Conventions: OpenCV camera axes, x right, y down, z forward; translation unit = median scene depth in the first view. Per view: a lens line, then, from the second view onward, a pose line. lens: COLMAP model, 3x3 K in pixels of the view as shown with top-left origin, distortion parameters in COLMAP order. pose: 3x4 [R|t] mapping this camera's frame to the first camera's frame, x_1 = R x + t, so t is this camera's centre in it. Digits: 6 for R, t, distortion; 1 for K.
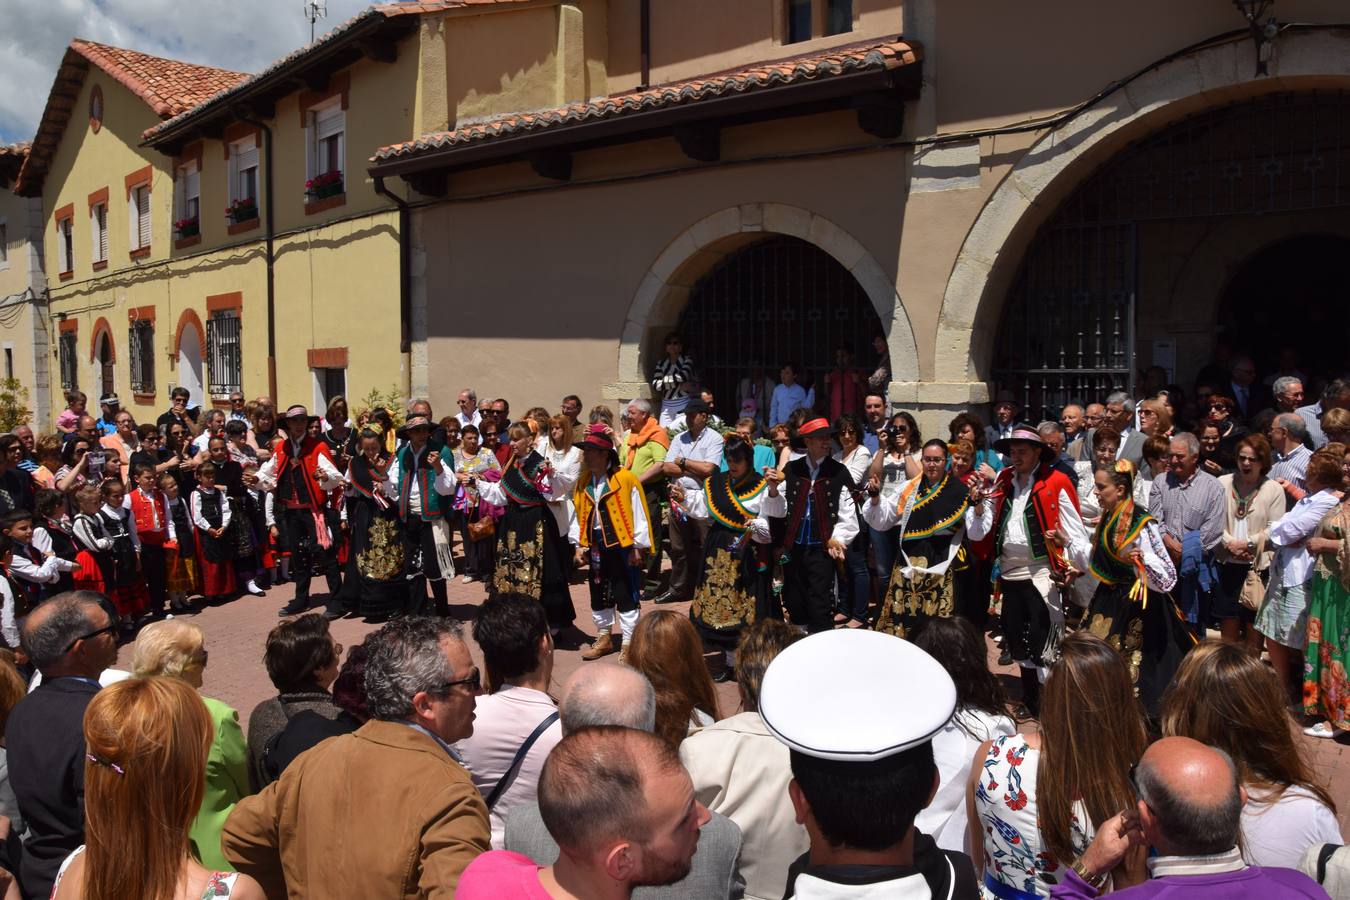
lens RADIAL K [[1099.6, 0, 659.3], [0, 1099.6, 442.7], [0, 0, 1]] dist [-0.153830, 0.131944]
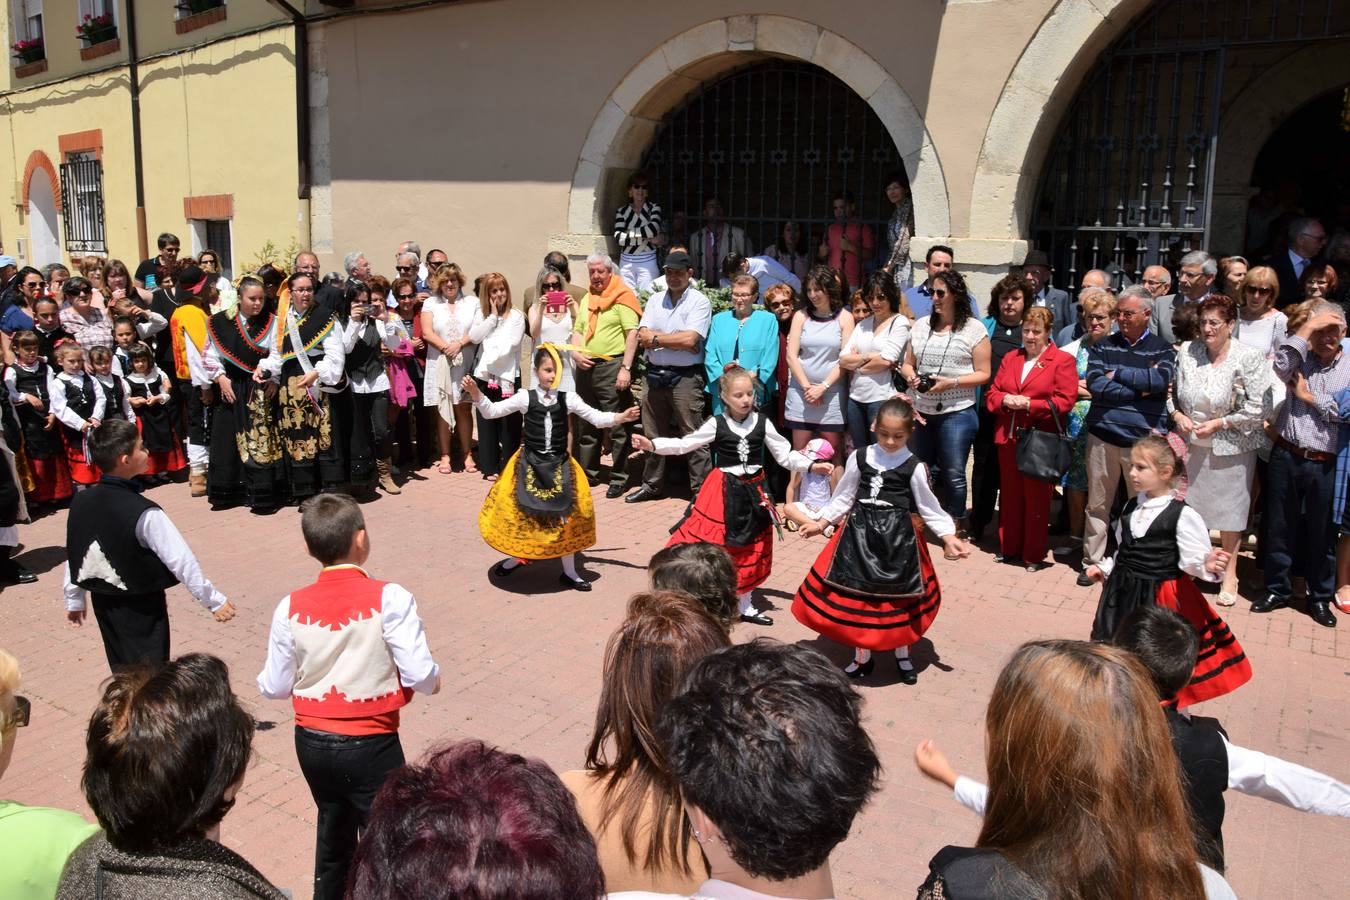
lens RADIAL K [[1106.3, 0, 671.0], [0, 1106.3, 441.3], [0, 0, 1]] dist [-0.147077, 0.138792]
pose [[0.994418, 0.002400, 0.105480, -0.047577], [-0.014206, 0.993683, 0.111320, 0.007036], [-0.104547, -0.112197, 0.988171, 0.150193]]
